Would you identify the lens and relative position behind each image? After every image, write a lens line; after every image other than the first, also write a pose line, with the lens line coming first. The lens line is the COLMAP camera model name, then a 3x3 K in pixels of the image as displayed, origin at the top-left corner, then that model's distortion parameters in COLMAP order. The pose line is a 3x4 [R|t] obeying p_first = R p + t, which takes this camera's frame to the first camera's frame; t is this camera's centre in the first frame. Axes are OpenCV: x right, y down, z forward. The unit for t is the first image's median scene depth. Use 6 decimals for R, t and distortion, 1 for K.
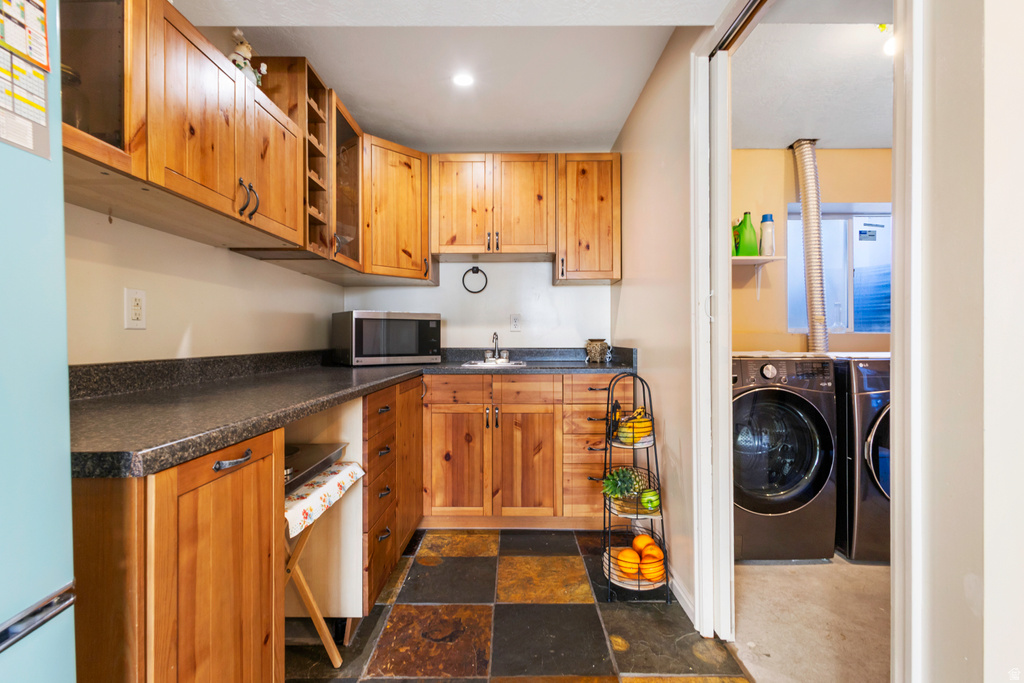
lens RADIAL K [[470.4, 0, 515.2], [0, 470.4, 337.4], [0, 0, 1]] dist [0.002097, 0.000093]
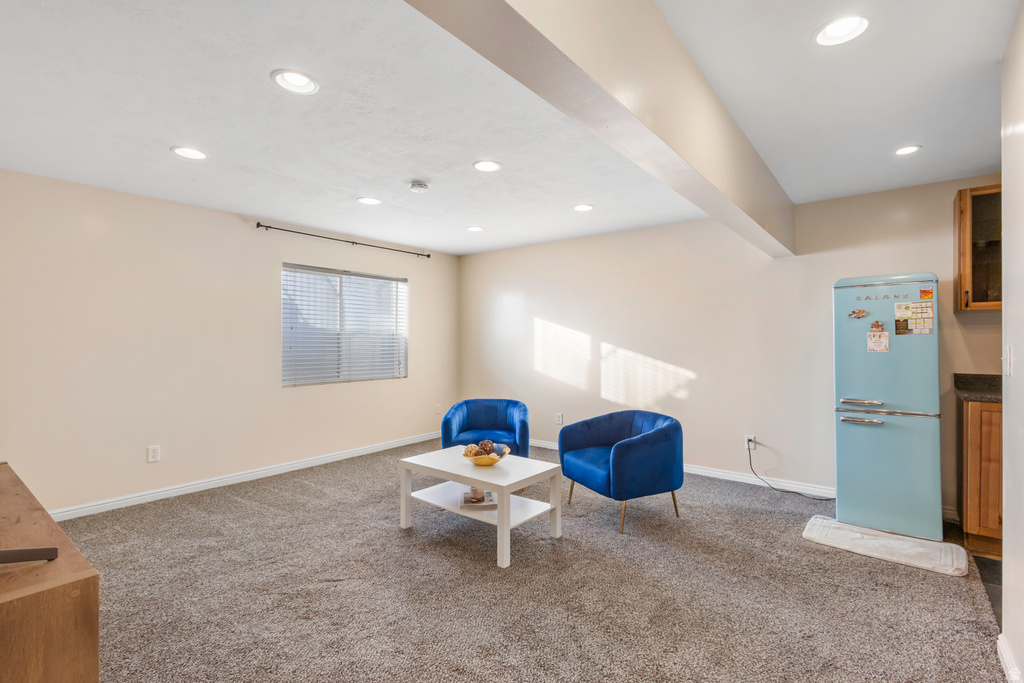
lens RADIAL K [[473.5, 0, 512.0], [0, 473.5, 341.5], [0, 0, 1]] dist [0.003428, 0.000534]
pose [[-0.620289, 0.003391, -0.784366, 1.316206], [0.003047, 0.999994, 0.001913, -0.065054], [0.784367, -0.001203, -0.620295, 0.122039]]
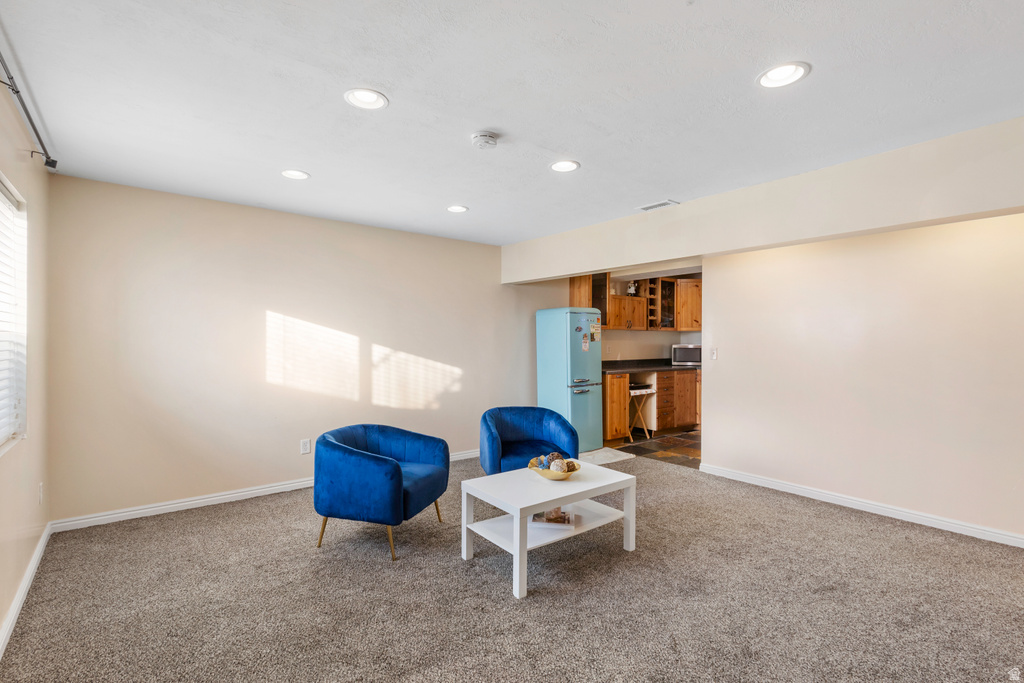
lens RADIAL K [[470.4, 0, 515.2], [0, 470.4, 337.4], [0, 0, 1]] dist [0.002097, 0.000093]
pose [[0.624242, 0.000945, -0.781230, 1.239724], [-0.007475, 0.999961, -0.004764, -0.081775], [0.781195, 0.008814, 0.624225, -1.448026]]
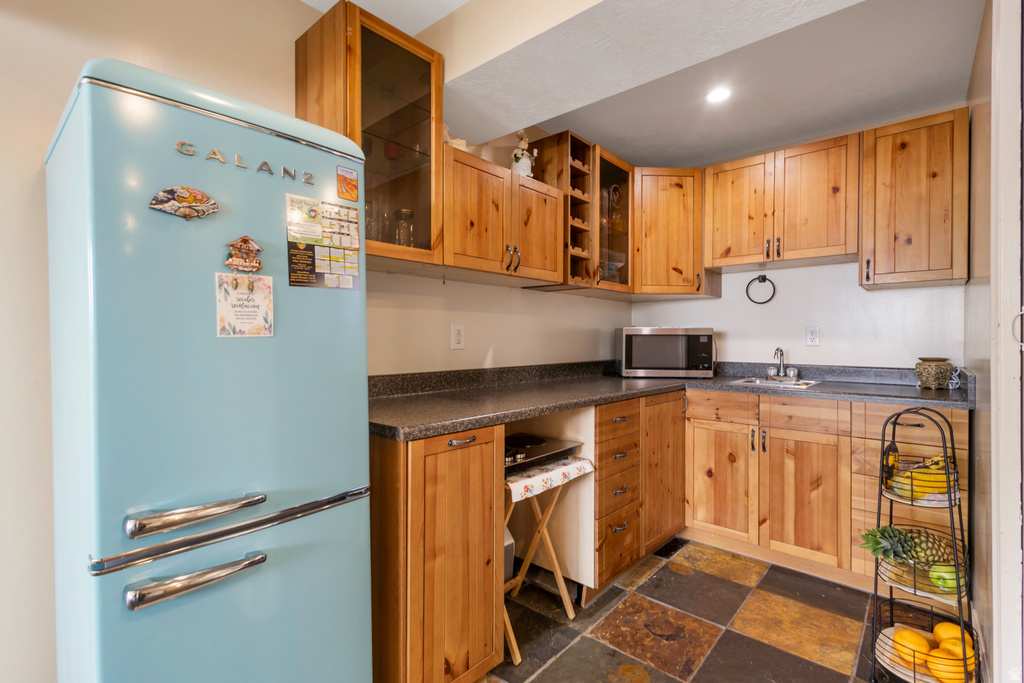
lens RADIAL K [[477.8, 0, 507.1], [0, 477.8, 340.6], [0, 0, 1]] dist [0.004098, 0.000025]
pose [[0.748523, 0.007912, -0.663062, 0.208392], [-0.004182, 0.999965, 0.007211, -0.033471], [0.663096, -0.002624, 0.748530, -0.043879]]
